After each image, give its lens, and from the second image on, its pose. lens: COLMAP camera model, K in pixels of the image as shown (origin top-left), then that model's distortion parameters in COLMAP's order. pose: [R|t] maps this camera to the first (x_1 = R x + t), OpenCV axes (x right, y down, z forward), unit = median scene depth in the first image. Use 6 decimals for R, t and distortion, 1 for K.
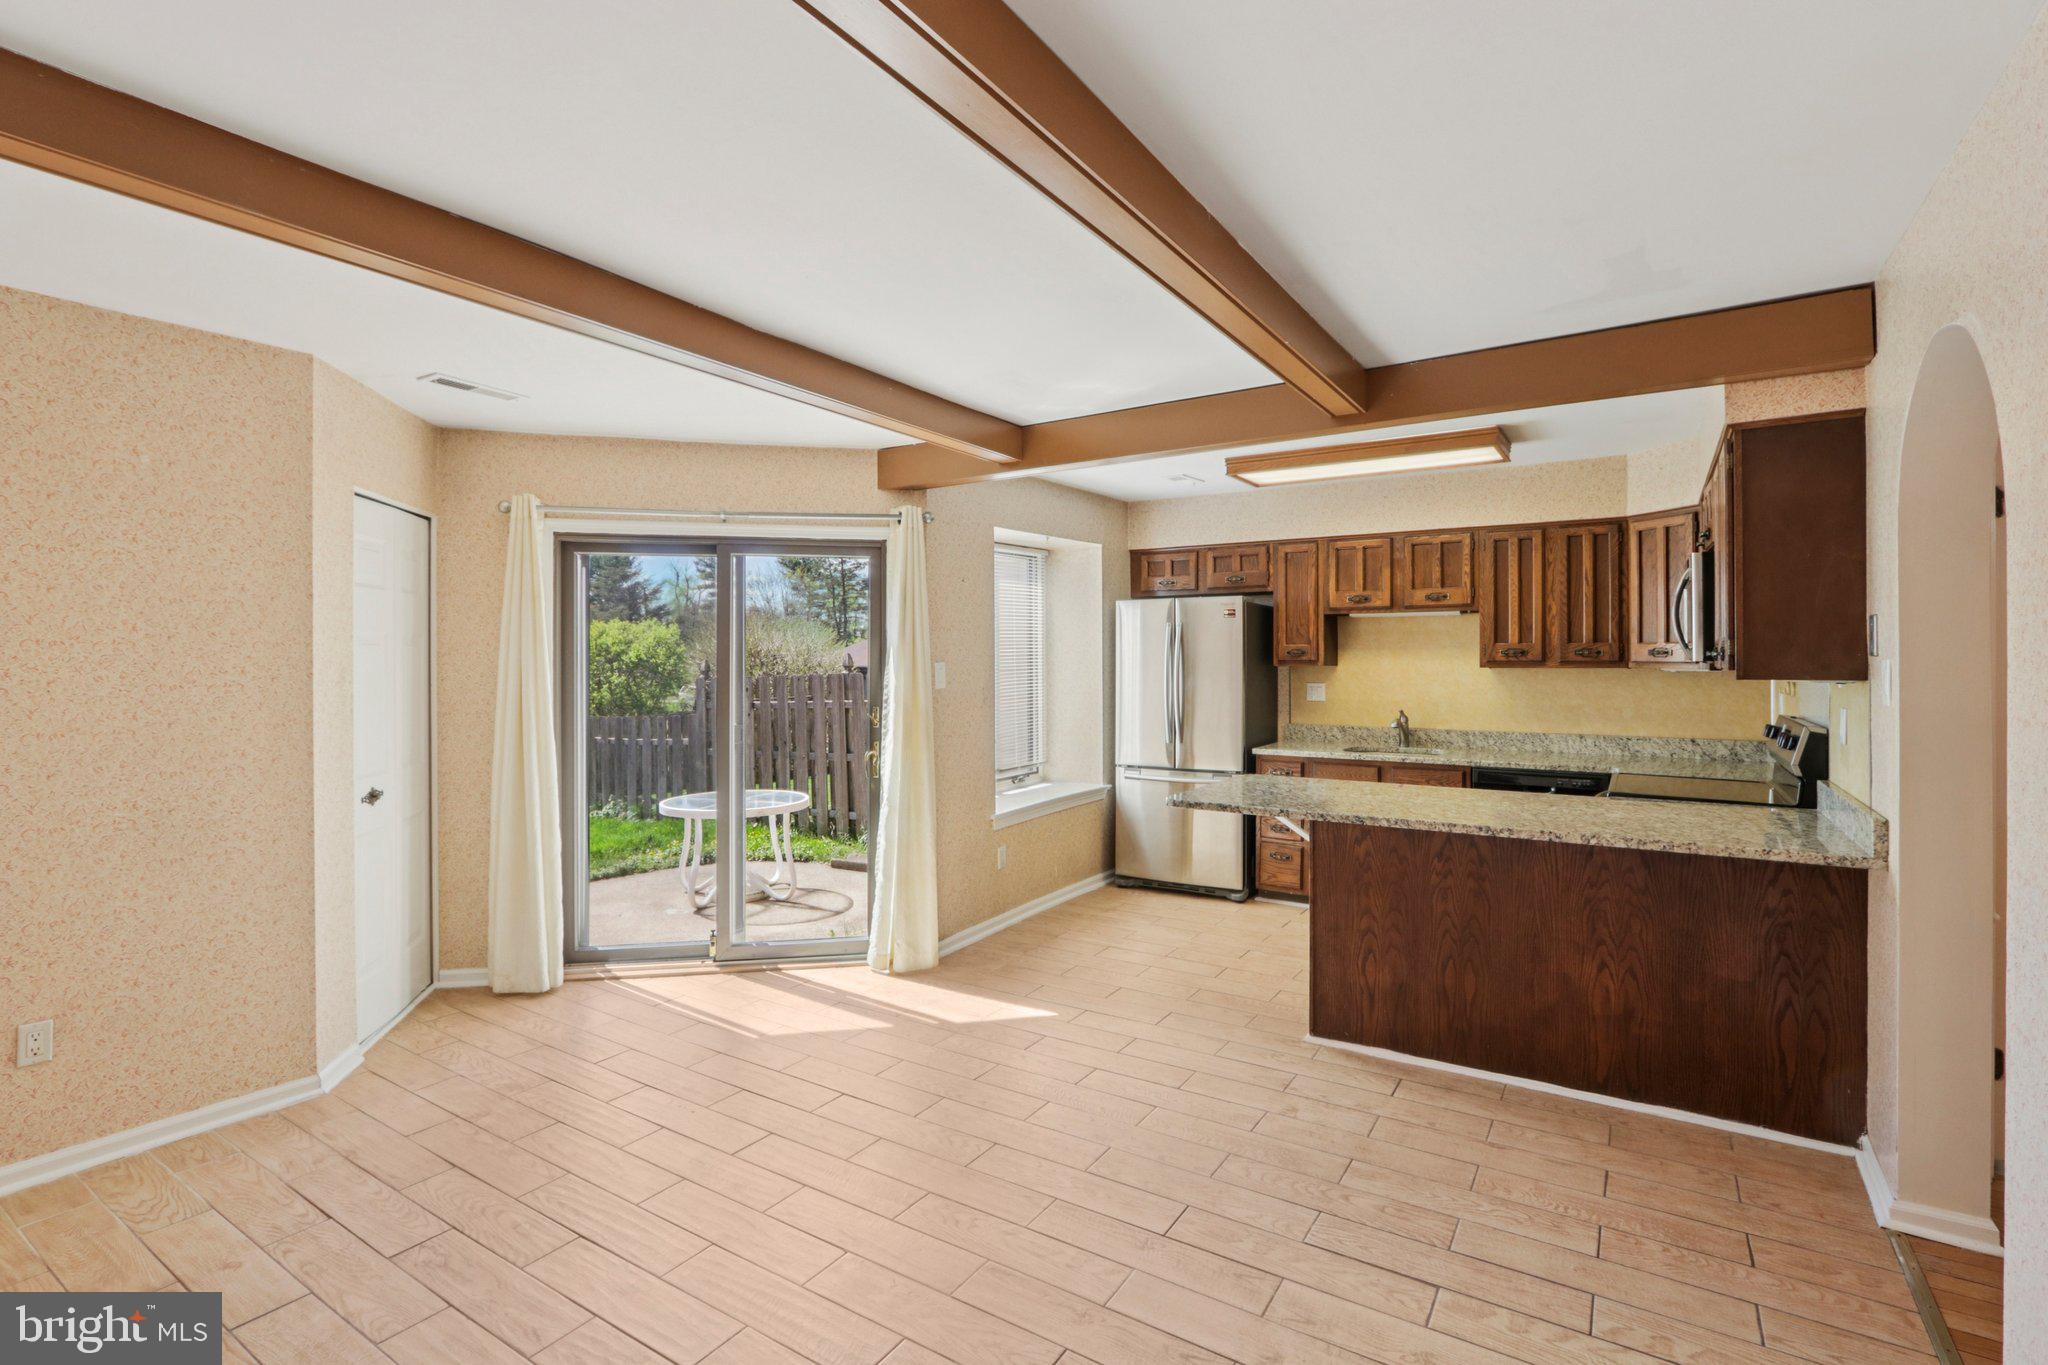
lens RADIAL K [[953.0, 0, 1030.0], [0, 953.0, 656.4], [0, 0, 1]] dist [-0.020751, 0.003855]
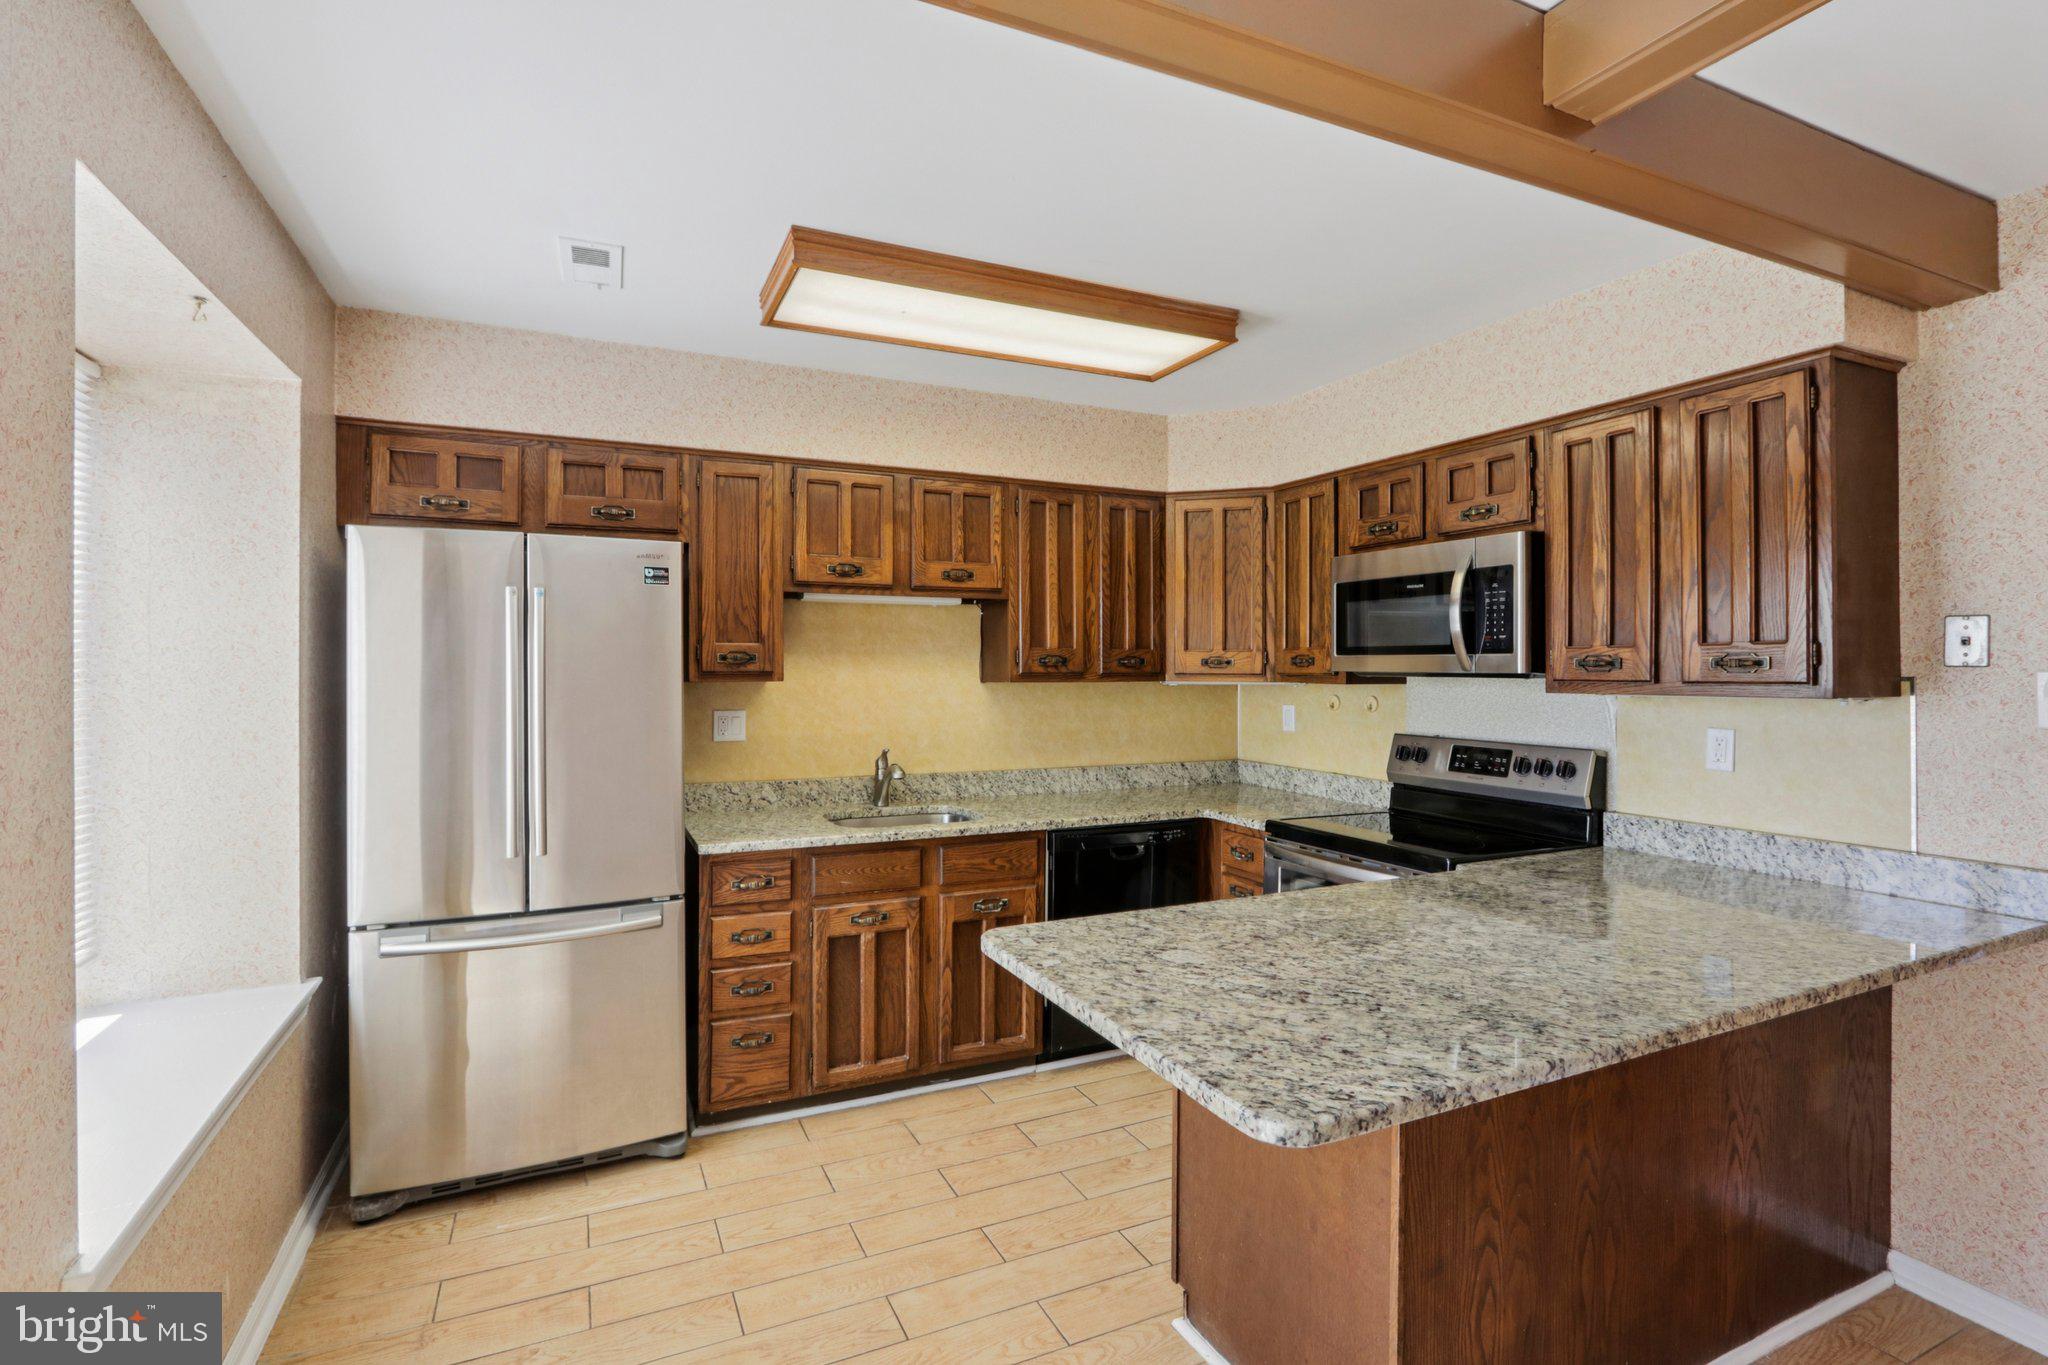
lens RADIAL K [[953.0, 0, 1018.2], [0, 953.0, 670.0], [0, 0, 1]] dist [-0.020751, 0.003855]
pose [[0.538650, 0.001252, 0.842528, -0.116060], [-0.003774, 0.999992, 0.000926, 0.002508], [-0.842521, -0.003678, 0.538651, 0.663926]]
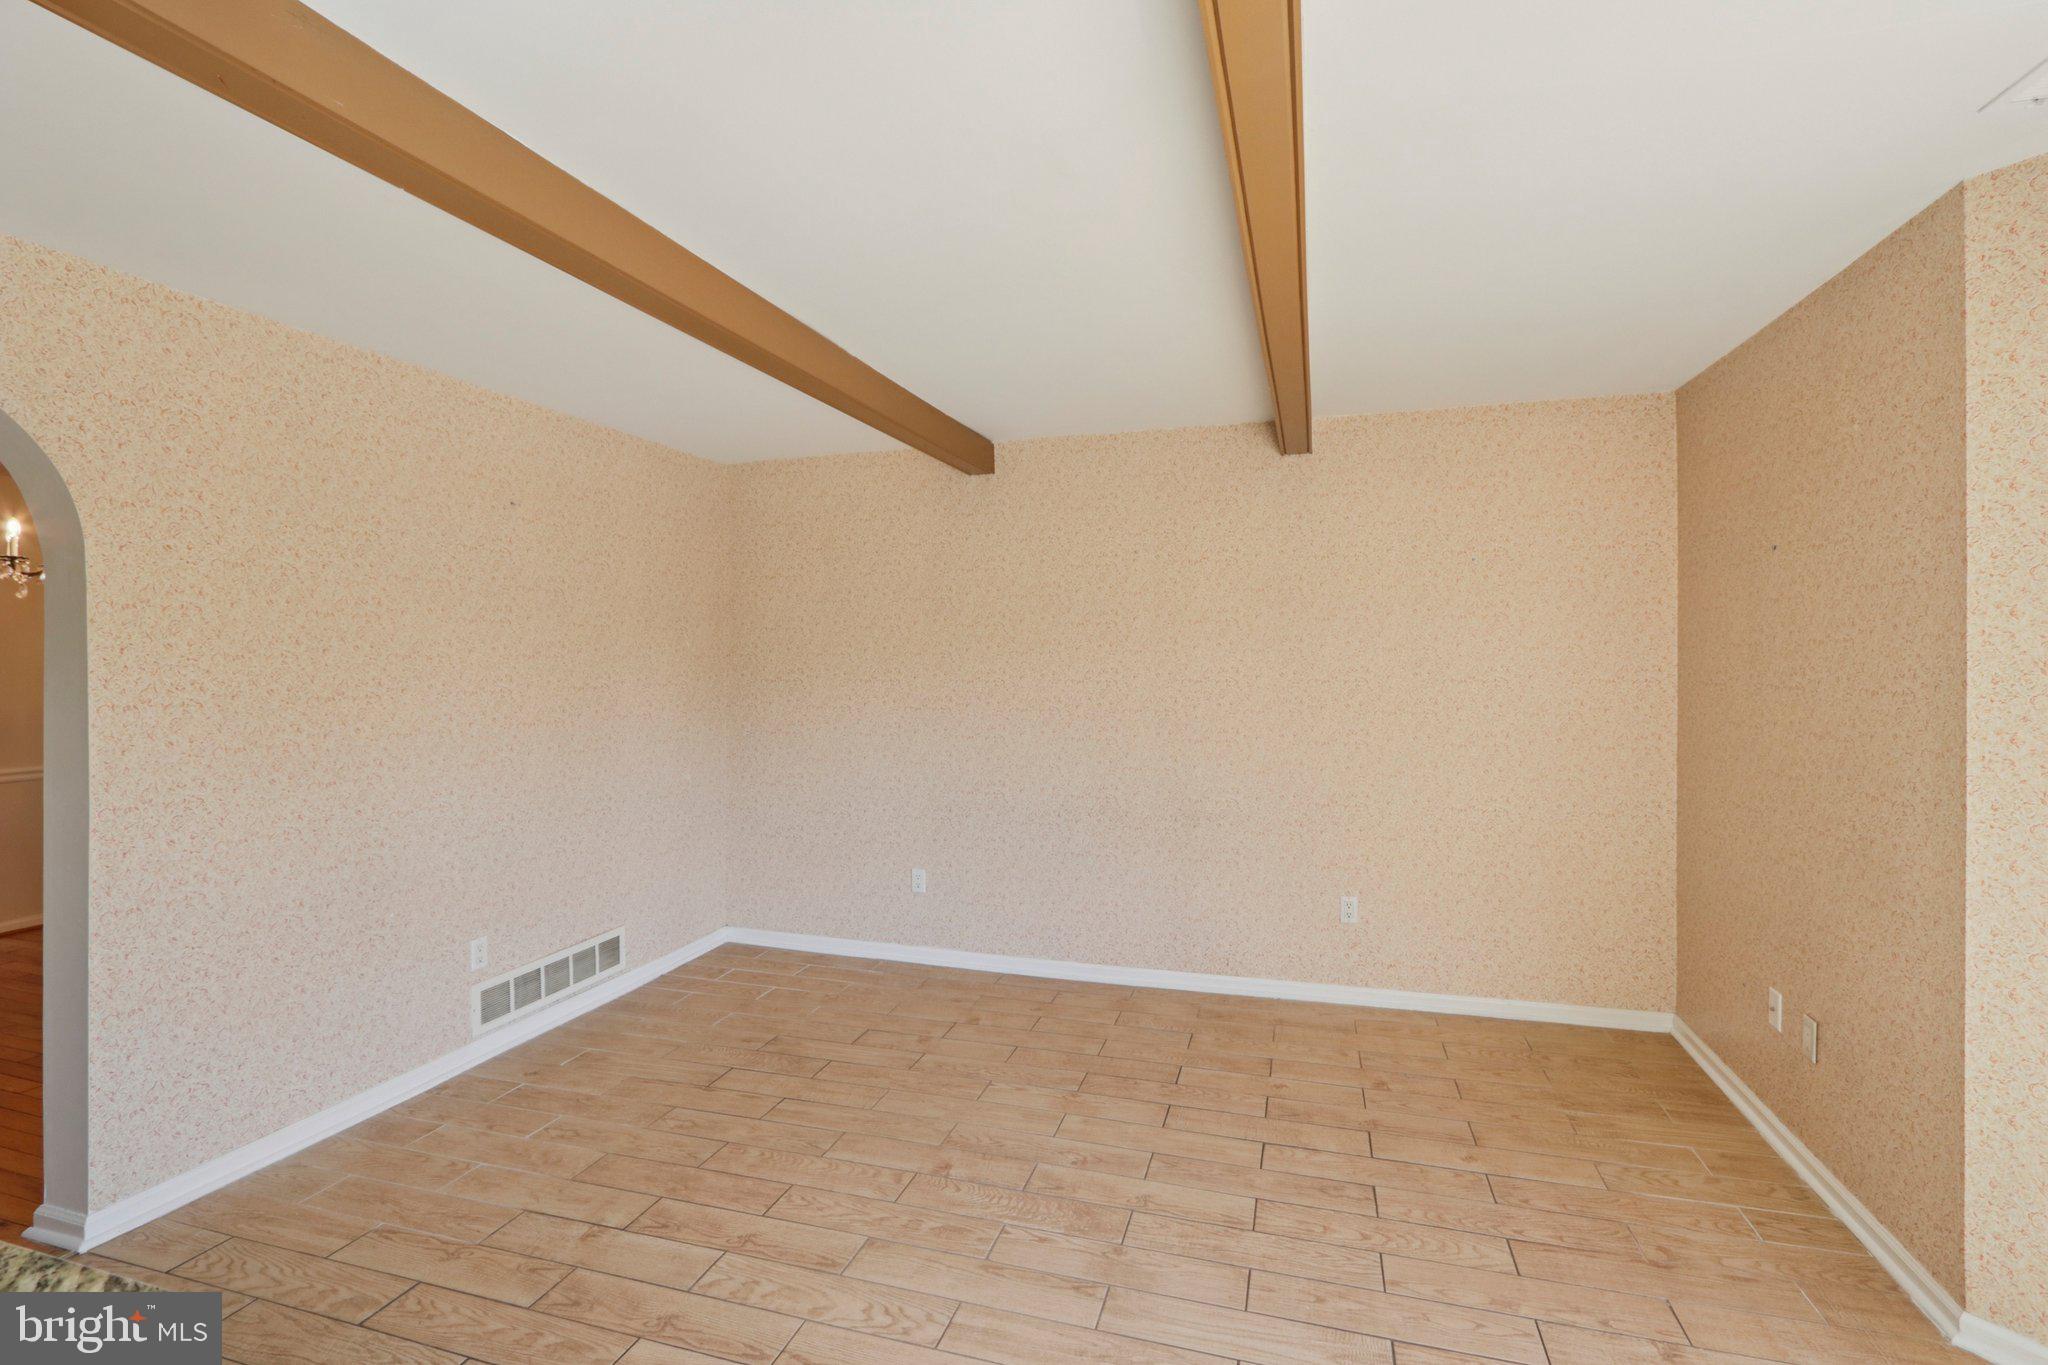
lens RADIAL K [[953.0, 0, 1007.7], [0, 953.0, 671.7], [0, 0, 1]] dist [-0.020751, 0.003855]
pose [[-0.967373, 0.008382, -0.253217, 0.014182], [0.006673, 0.999949, 0.007607, 0.002477], [0.253268, 0.005670, -0.967379, 0.907565]]
